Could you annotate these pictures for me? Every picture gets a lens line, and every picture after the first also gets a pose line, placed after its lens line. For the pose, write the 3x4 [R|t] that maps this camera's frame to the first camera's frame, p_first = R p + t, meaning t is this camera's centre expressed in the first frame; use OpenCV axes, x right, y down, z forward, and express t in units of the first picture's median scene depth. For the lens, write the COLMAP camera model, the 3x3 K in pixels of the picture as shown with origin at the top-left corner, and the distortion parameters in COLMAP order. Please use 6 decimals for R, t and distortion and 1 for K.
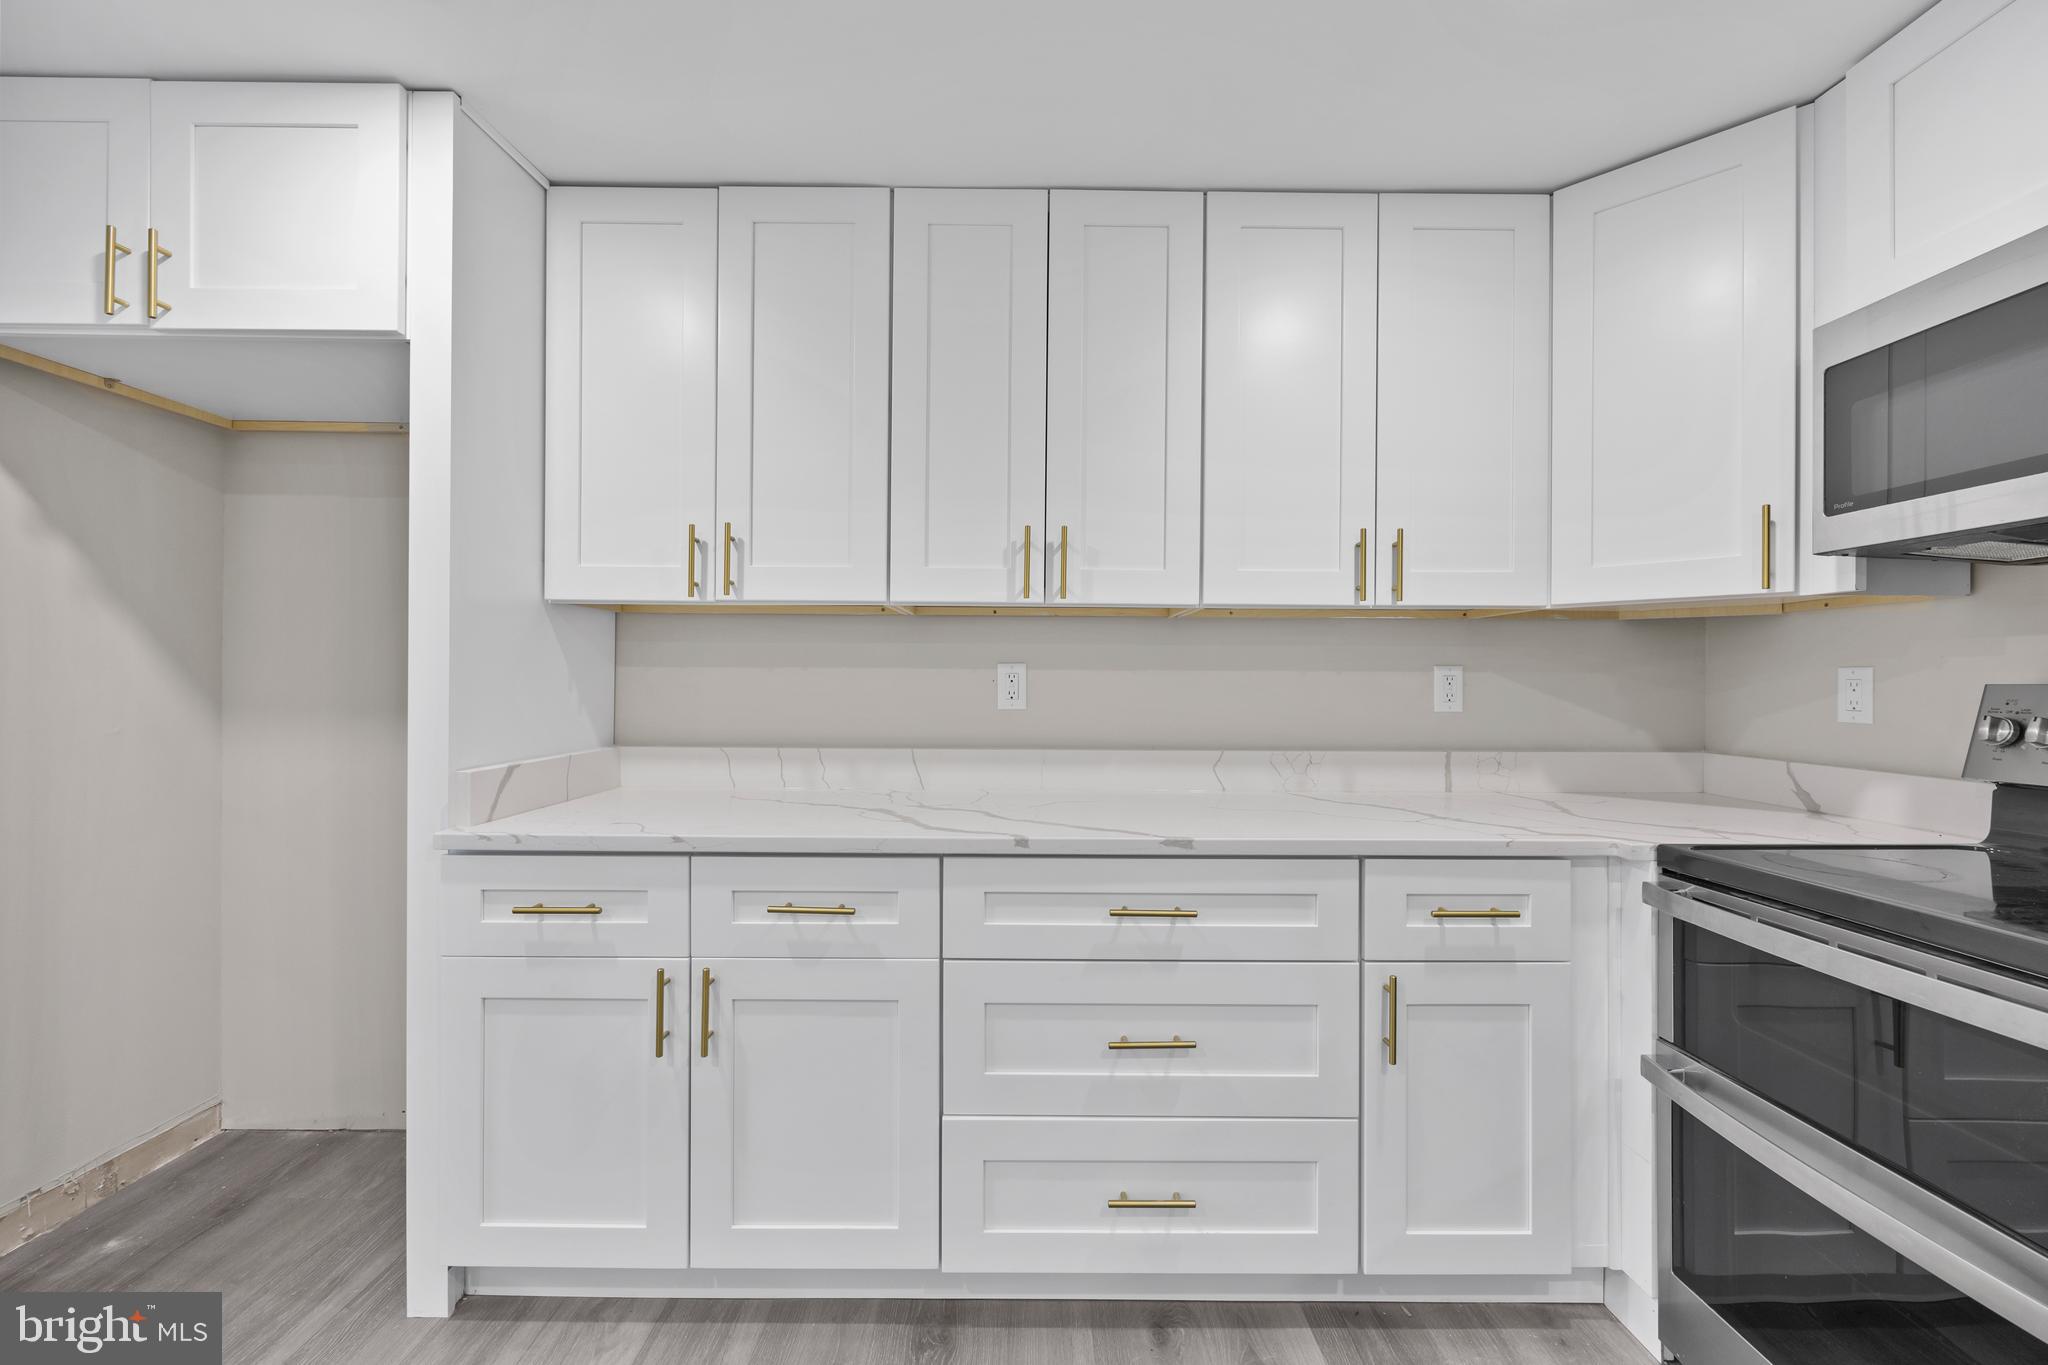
lens RADIAL K [[818.0, 0, 1030.3], [0, 818.0, 680.3], [0, 0, 1]] dist [-0.004295, 0.000215]
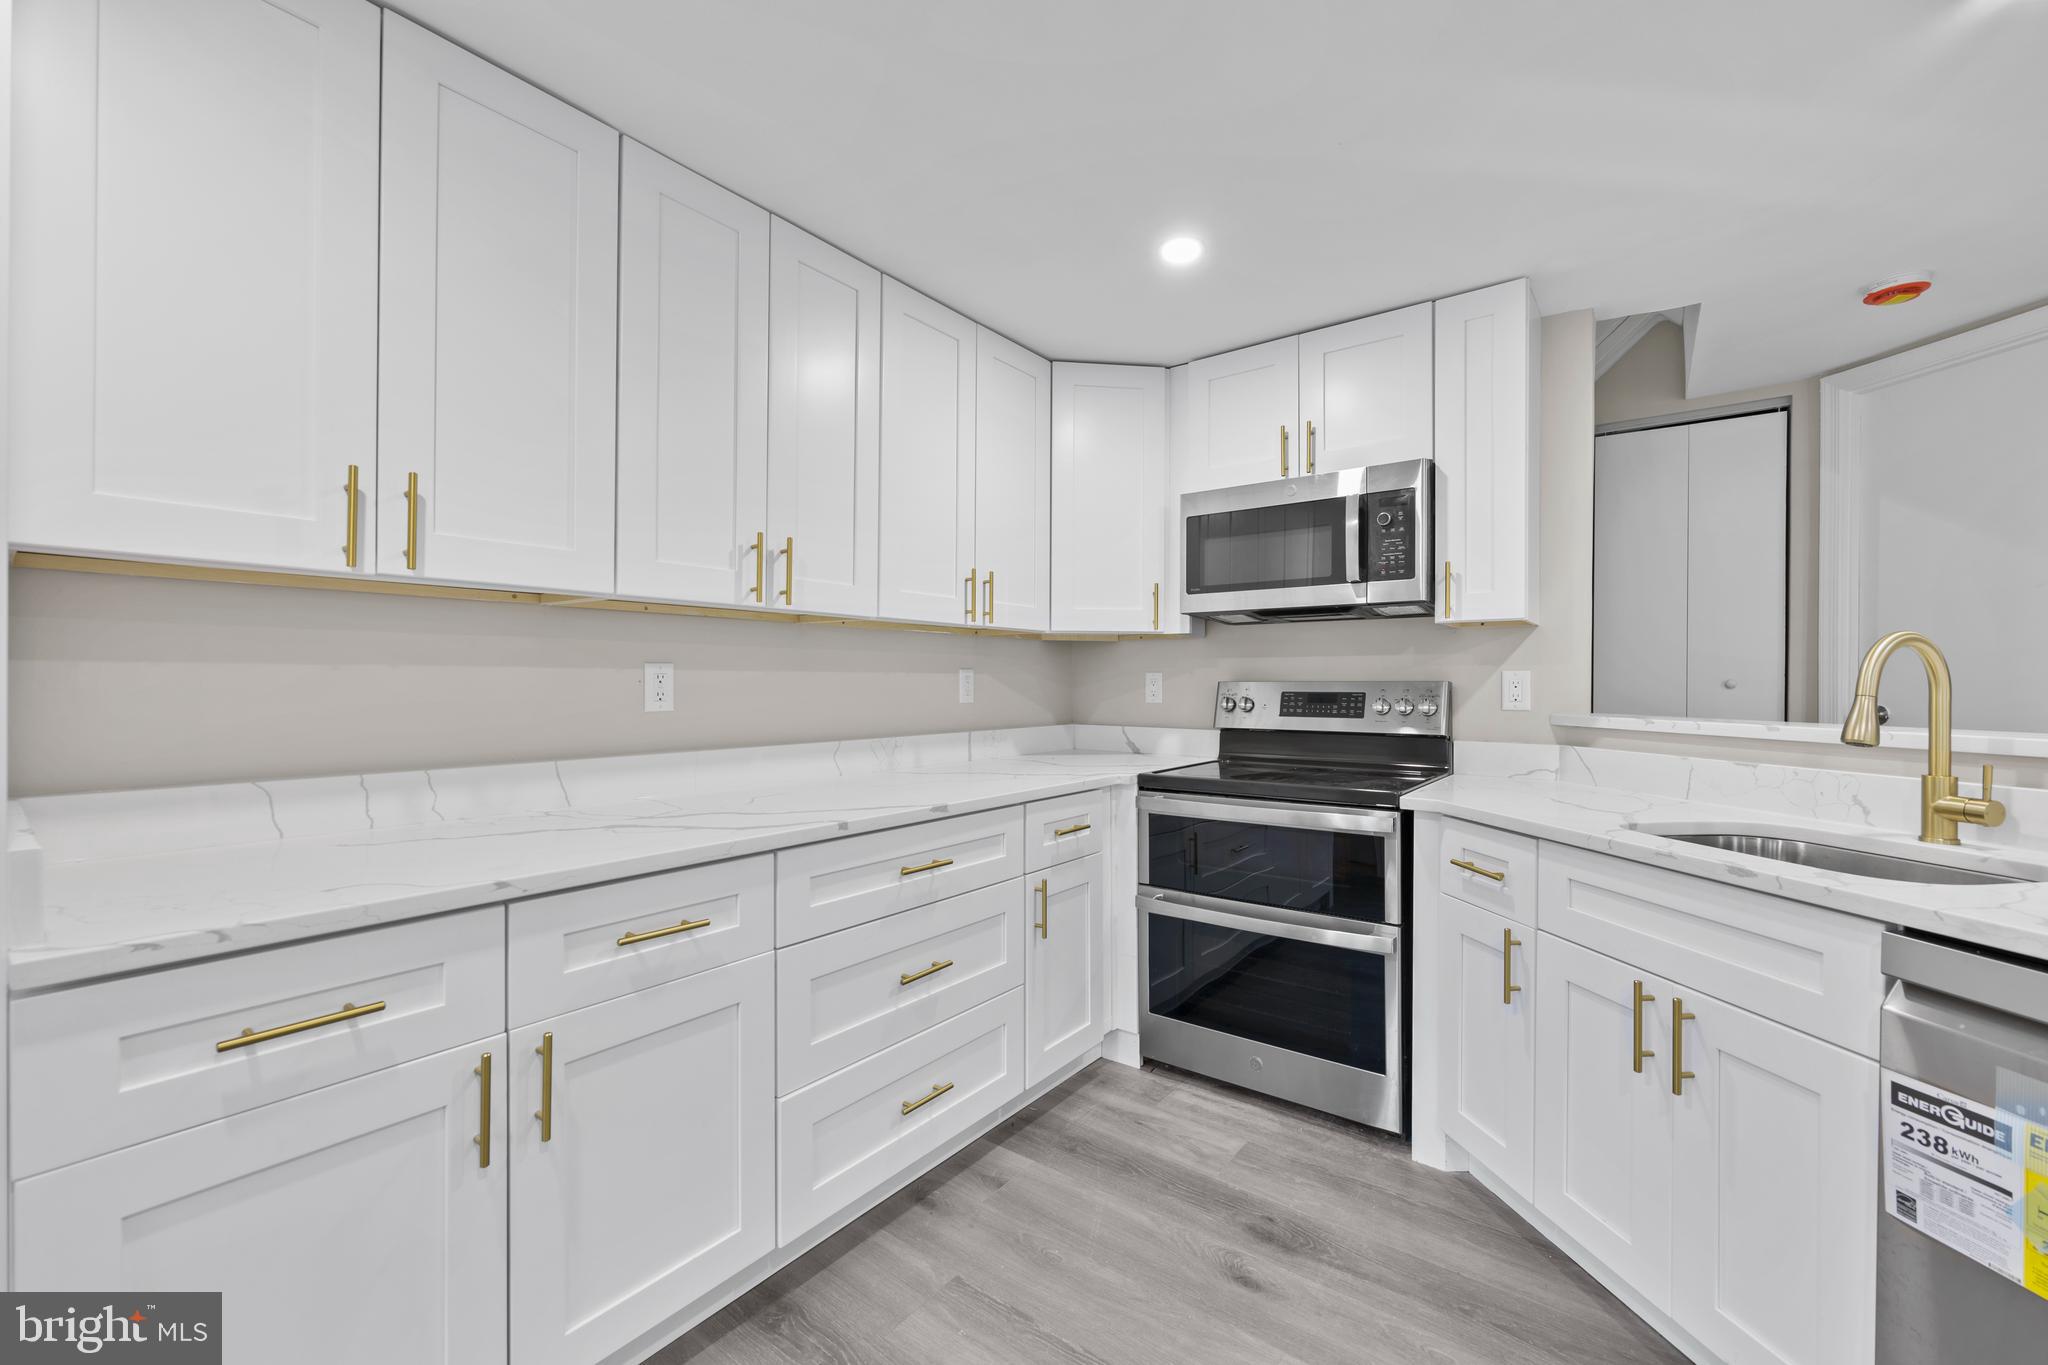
lens RADIAL K [[820.9, 0, 1029.5], [0, 820.9, 680.7], [0, 0, 1]] dist [-0.004449, -0.000063]
pose [[0.607411, -0.004056, 0.794377, -0.736345], [0.000716, 0.999989, 0.004558, -0.006310], [-0.794387, -0.002200, 0.607407, 0.109811]]
